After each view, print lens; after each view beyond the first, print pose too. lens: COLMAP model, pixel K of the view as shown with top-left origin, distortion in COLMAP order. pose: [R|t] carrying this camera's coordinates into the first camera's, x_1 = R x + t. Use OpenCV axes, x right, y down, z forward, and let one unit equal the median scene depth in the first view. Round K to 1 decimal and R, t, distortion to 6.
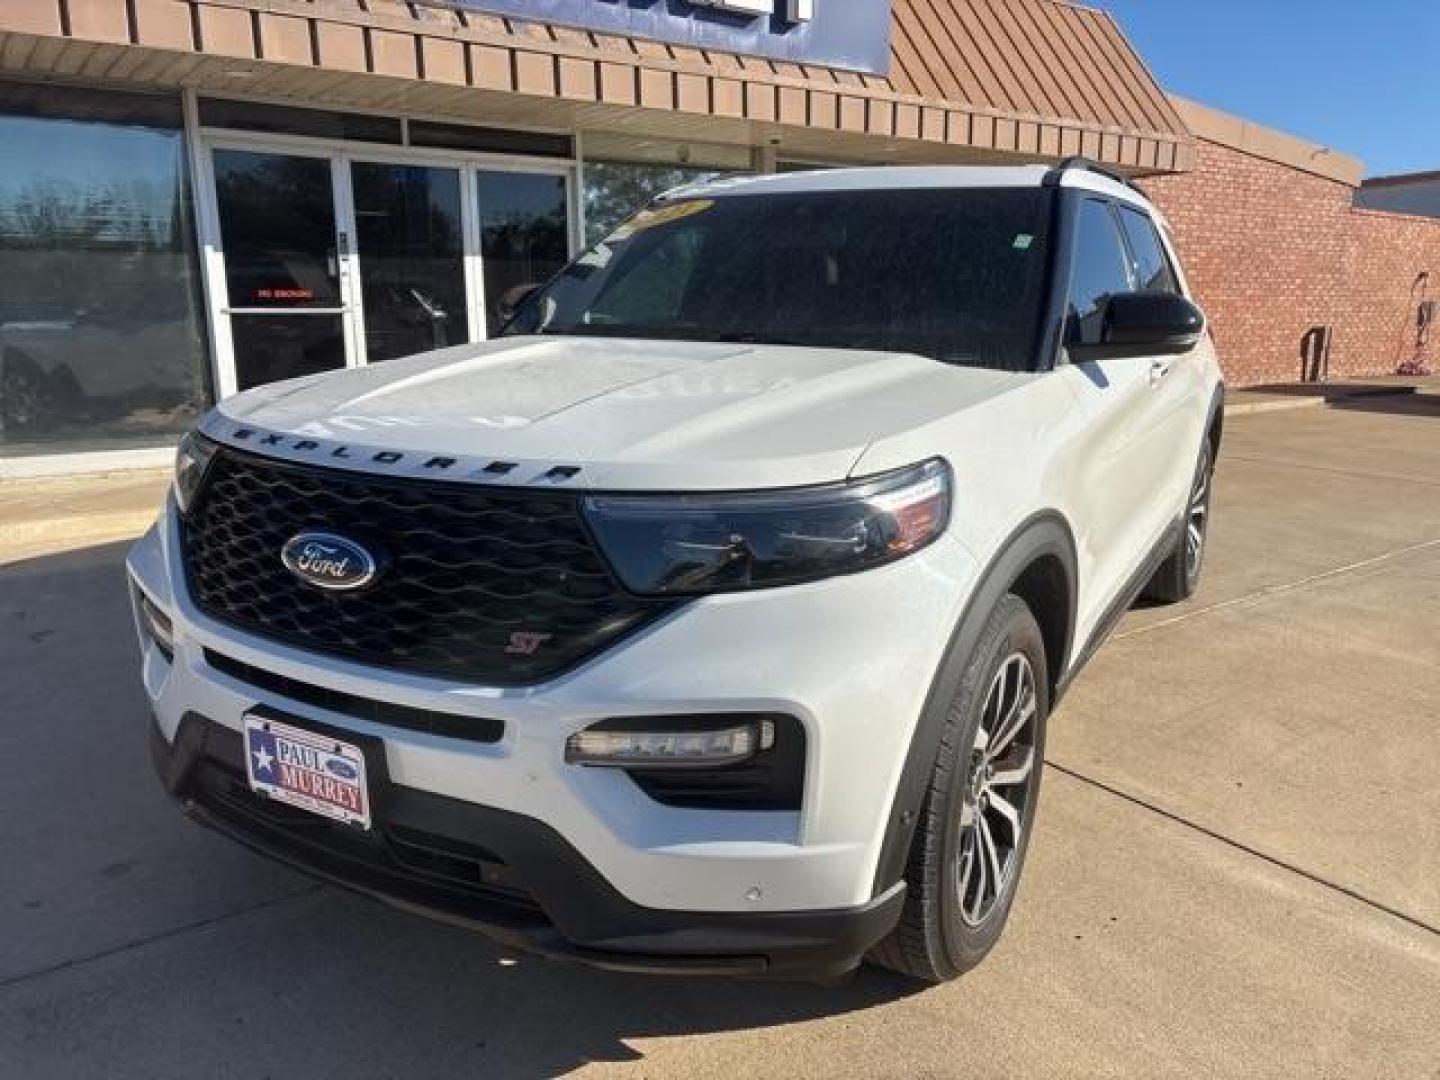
lens RADIAL K [[1100.4, 0, 720.0], [0, 1100.4, 540.0], [0, 0, 1]] dist [0.036521, -0.001158]
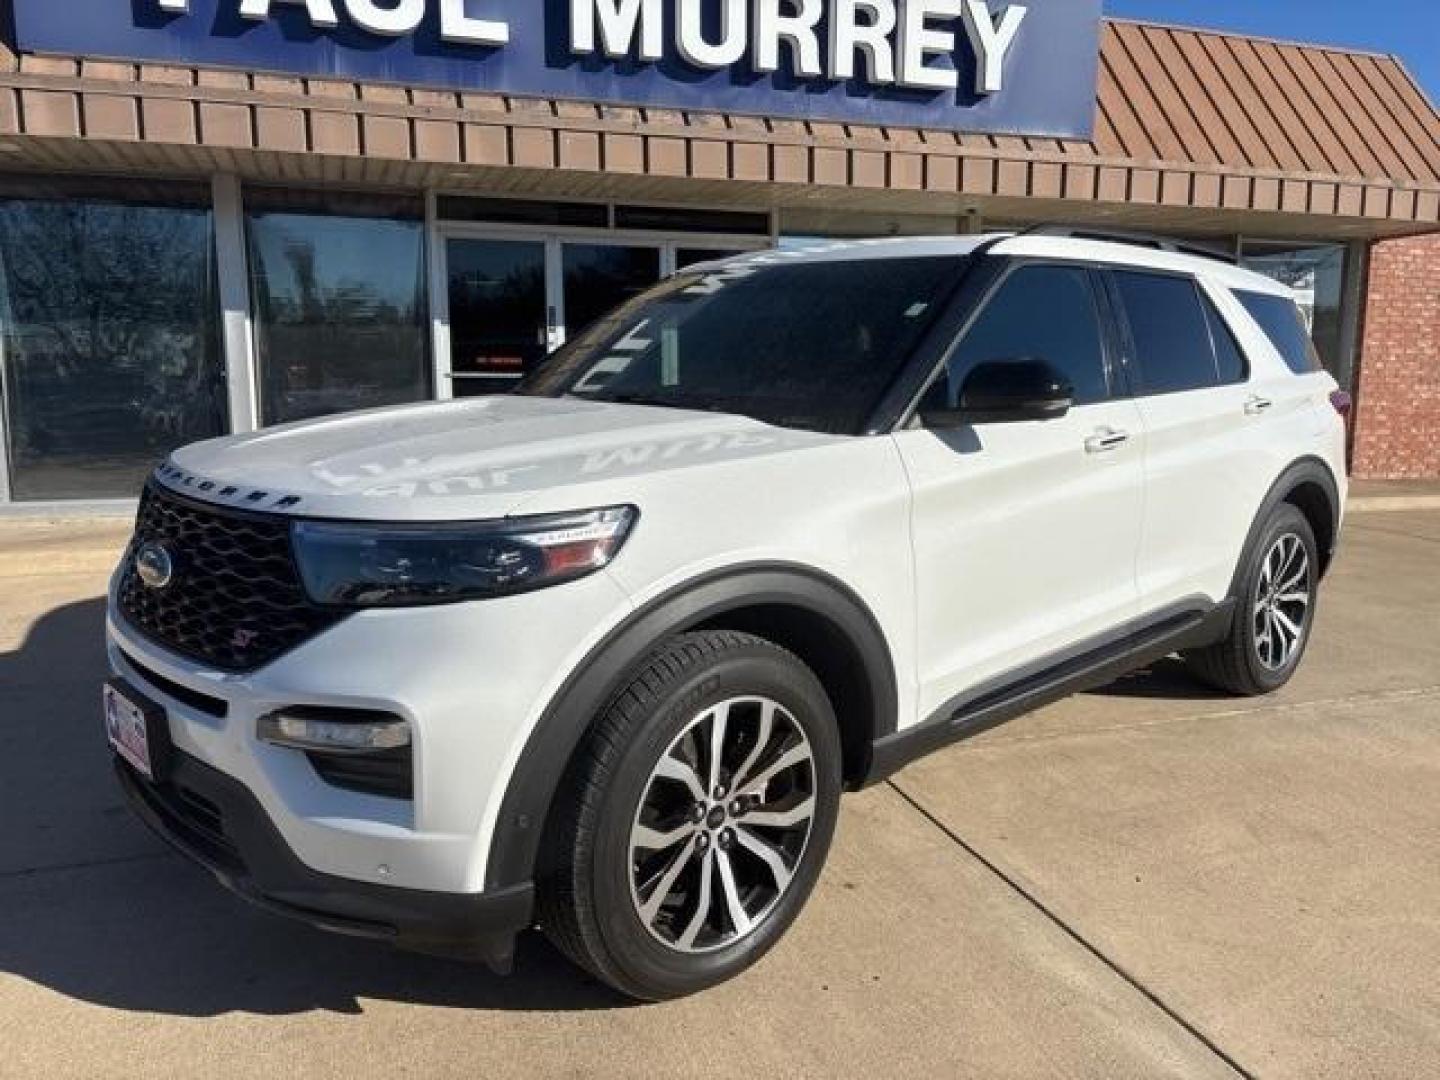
lens RADIAL K [[1097.8, 0, 708.6], [0, 1097.8, 545.1], [0, 0, 1]] dist [0.055533, -0.051975]
pose [[0.953730, 0.052906, -0.295973, 0.425944], [-0.068893, 0.996660, -0.043841, 0.005723], [0.292665, 0.062203, 0.954190, -0.017570]]
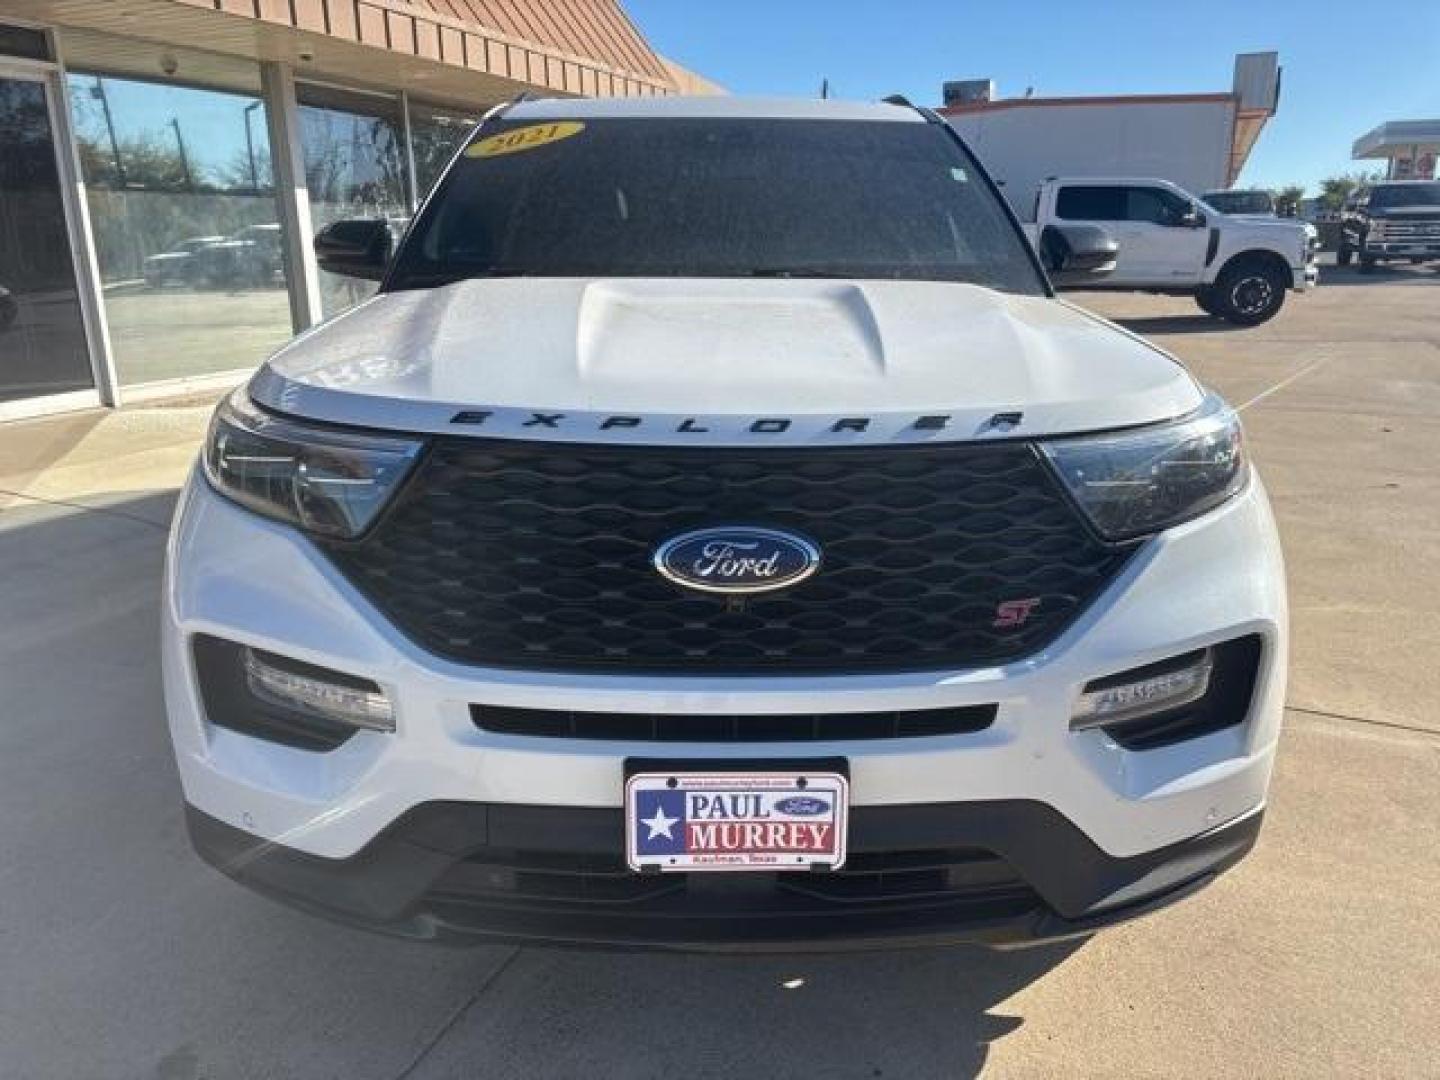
lens RADIAL K [[1095.5, 0, 720.3], [0, 1095.5, 520.7], [0, 0, 1]] dist [0.054582, -0.064778]
pose [[0.854429, -0.137466, 0.501053, -0.518390], [0.119310, 0.990505, 0.068294, -0.044420], [-0.505684, 0.001428, 0.862718, 0.218128]]
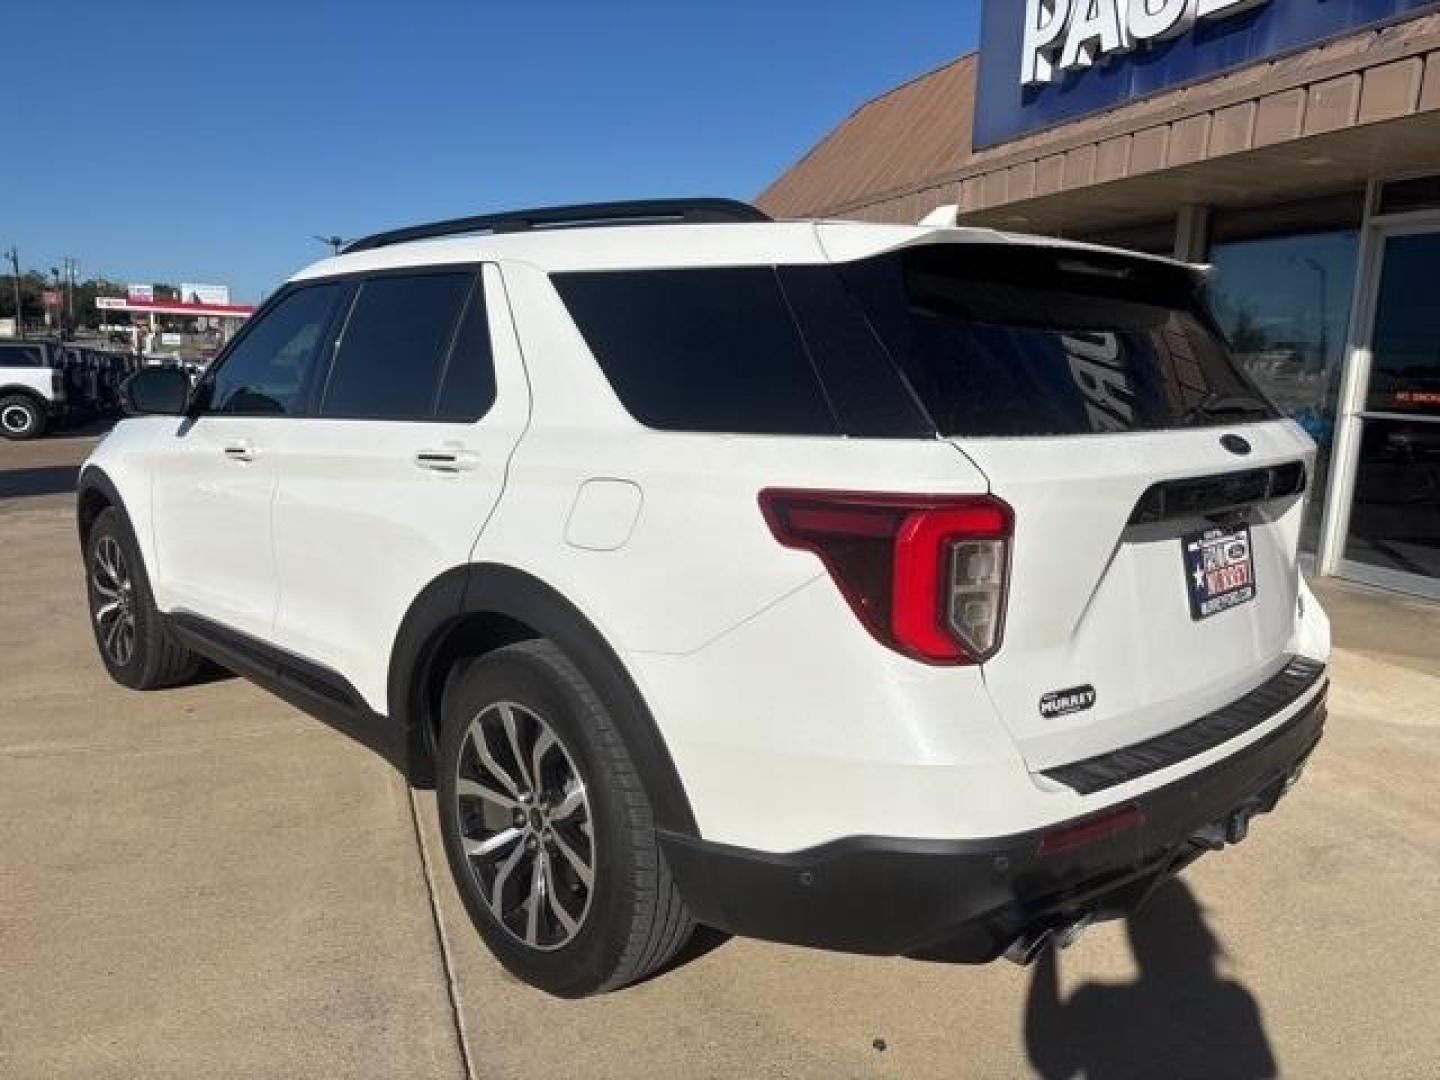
lens RADIAL K [[1100.8, 0, 720.0], [0, 1100.8, 540.0], [0, 0, 1]] dist [-0.030682, -0.005320]
pose [[-0.292479, 0.138839, -0.946139, 1.449042], [-0.236611, 0.948132, 0.212275, -0.455180], [0.926537, 0.285953, -0.244458, 1.996853]]
